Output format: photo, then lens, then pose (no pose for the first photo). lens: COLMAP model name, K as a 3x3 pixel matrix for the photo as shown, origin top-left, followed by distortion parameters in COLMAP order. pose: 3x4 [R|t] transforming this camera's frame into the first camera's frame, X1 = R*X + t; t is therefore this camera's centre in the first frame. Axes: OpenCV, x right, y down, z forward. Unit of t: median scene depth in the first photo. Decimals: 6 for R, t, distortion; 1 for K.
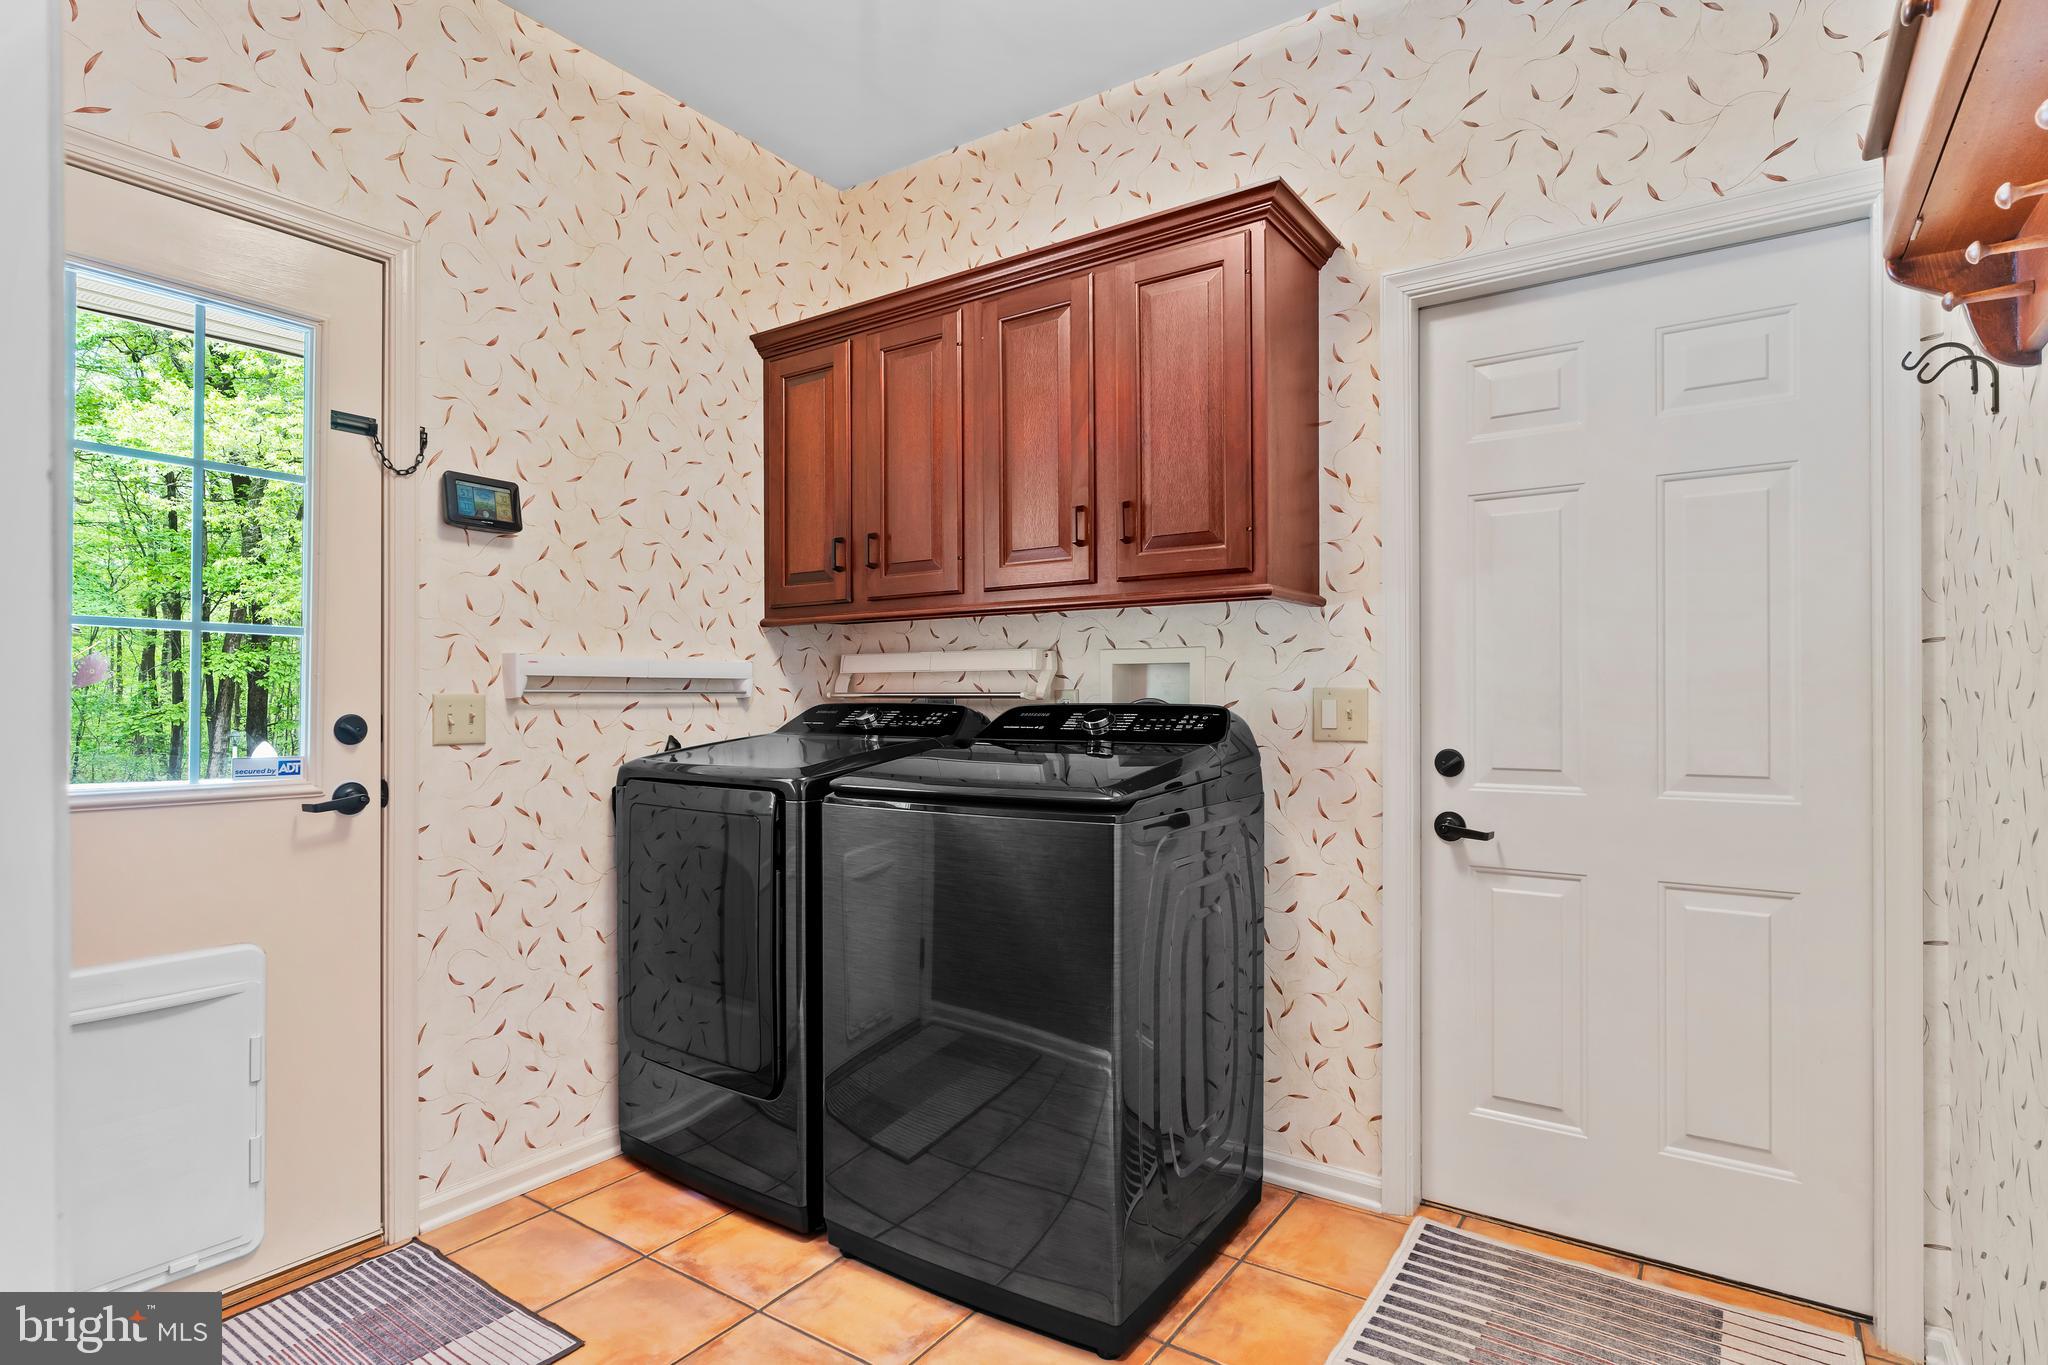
lens RADIAL K [[1048.9, 0, 1017.8], [0, 1048.9, 673.4], [0, 0, 1]] dist [-0.007171, 0.000671]
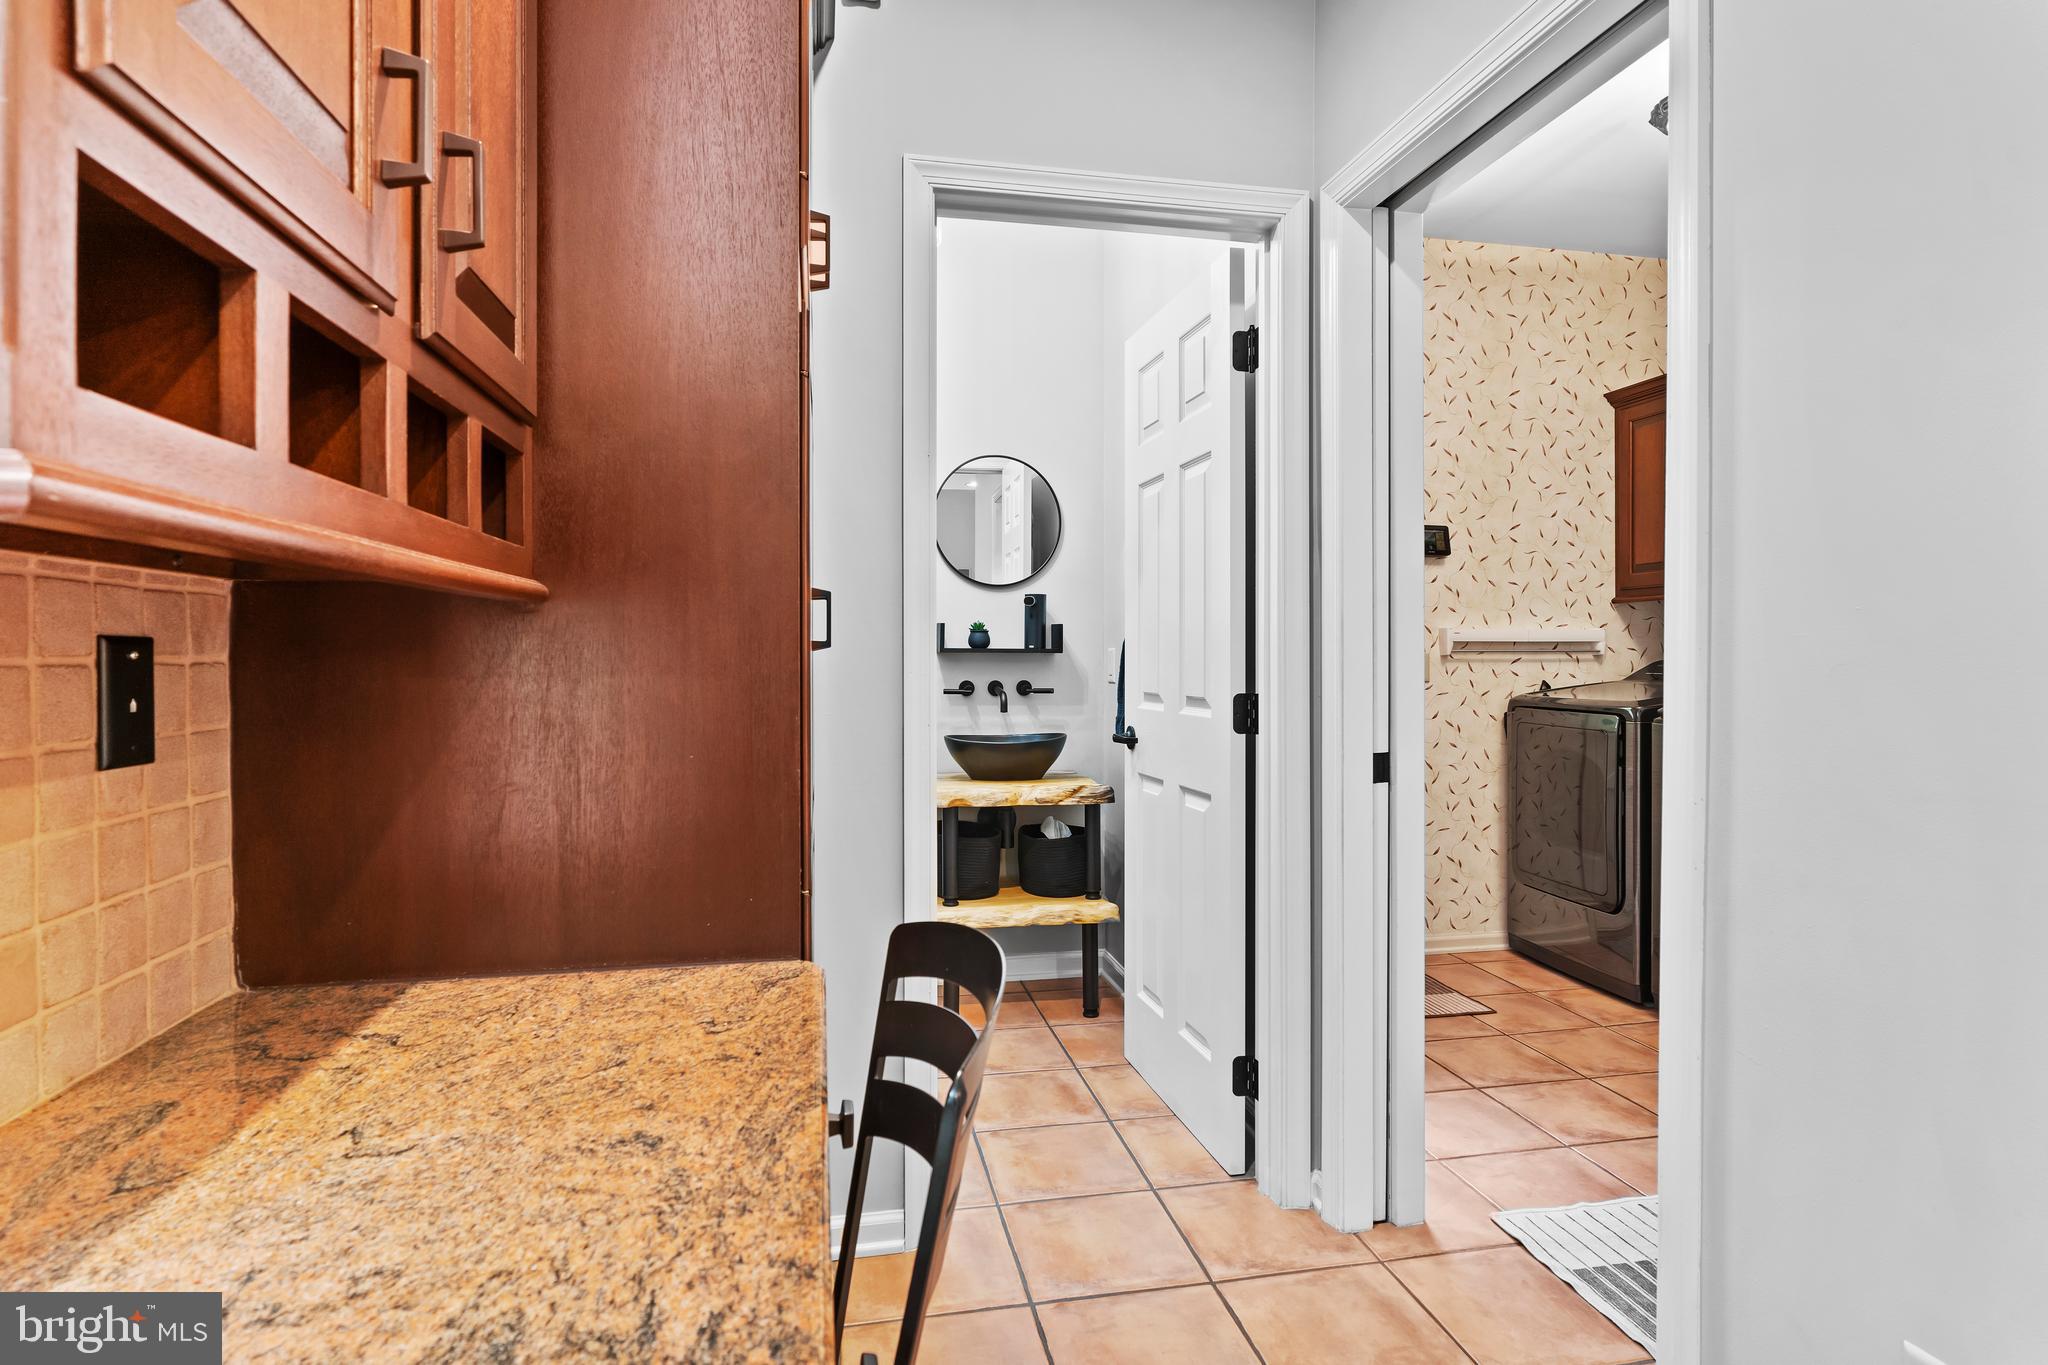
lens RADIAL K [[1048.9, 0, 1017.8], [0, 1048.9, 673.4], [0, 0, 1]] dist [-0.007171, 0.000671]
pose [[0.719604, 0.013888, -0.694245, 0.172937], [0.015051, 0.999253, 0.035590, -0.015499], [0.694221, -0.036060, 0.718858, -0.620618]]
